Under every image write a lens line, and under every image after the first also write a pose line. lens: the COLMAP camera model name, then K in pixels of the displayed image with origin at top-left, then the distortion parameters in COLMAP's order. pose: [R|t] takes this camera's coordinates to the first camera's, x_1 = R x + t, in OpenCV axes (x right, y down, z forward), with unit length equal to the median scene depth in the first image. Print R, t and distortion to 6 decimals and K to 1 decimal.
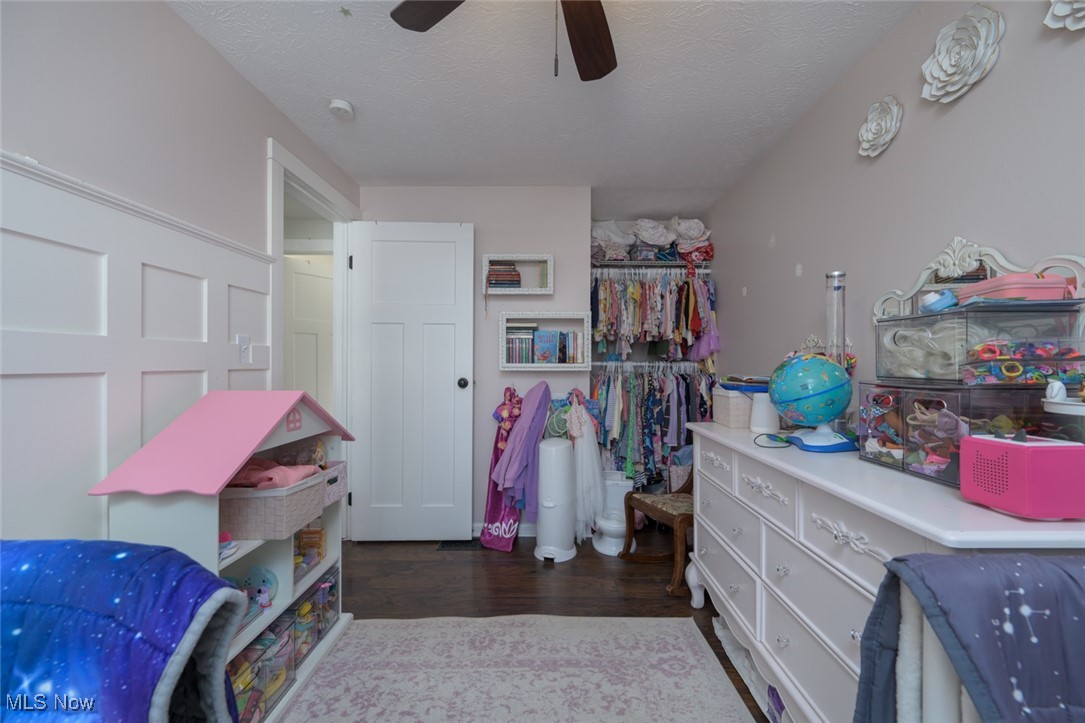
lens RADIAL K [[429.3, 0, 546.2], [0, 429.3, 362.7], [0, 0, 1]] dist [-0.001349, -0.000089]
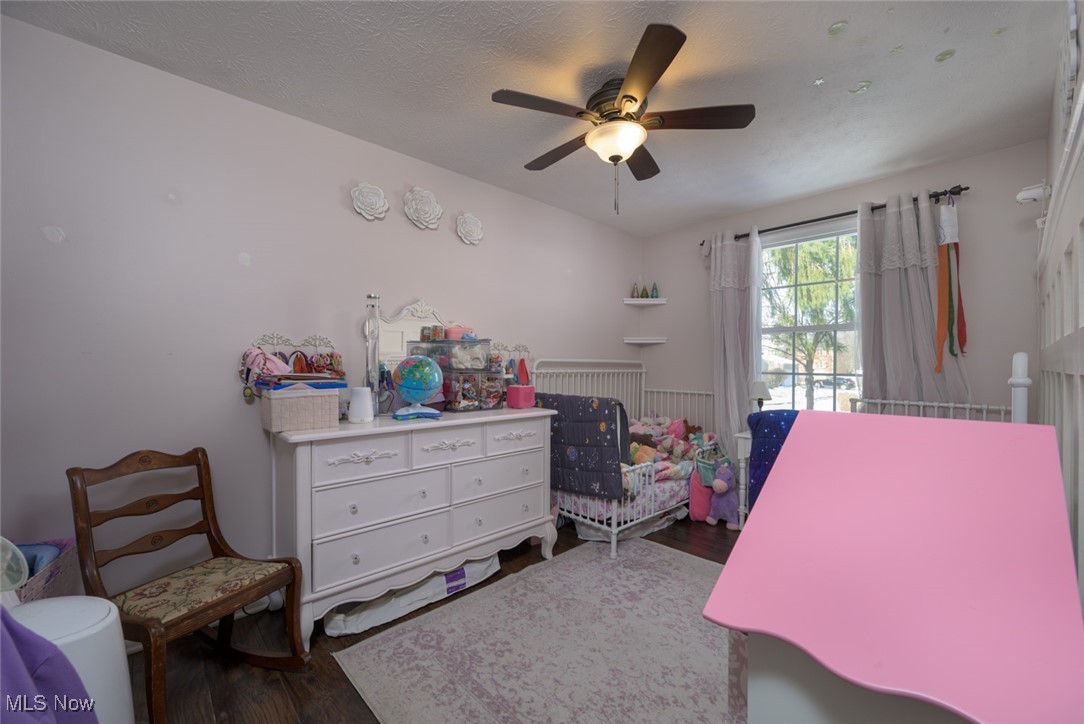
lens RADIAL K [[428.9, 0, 544.0], [0, 428.9, 364.4], [0, 0, 1]] dist [-0.001349, -0.000089]
pose [[-0.680155, -0.004111, 0.733057, -0.755817], [-0.007996, 0.999966, -0.001812, 0.011989], [-0.733025, -0.007094, -0.680165, 1.665698]]
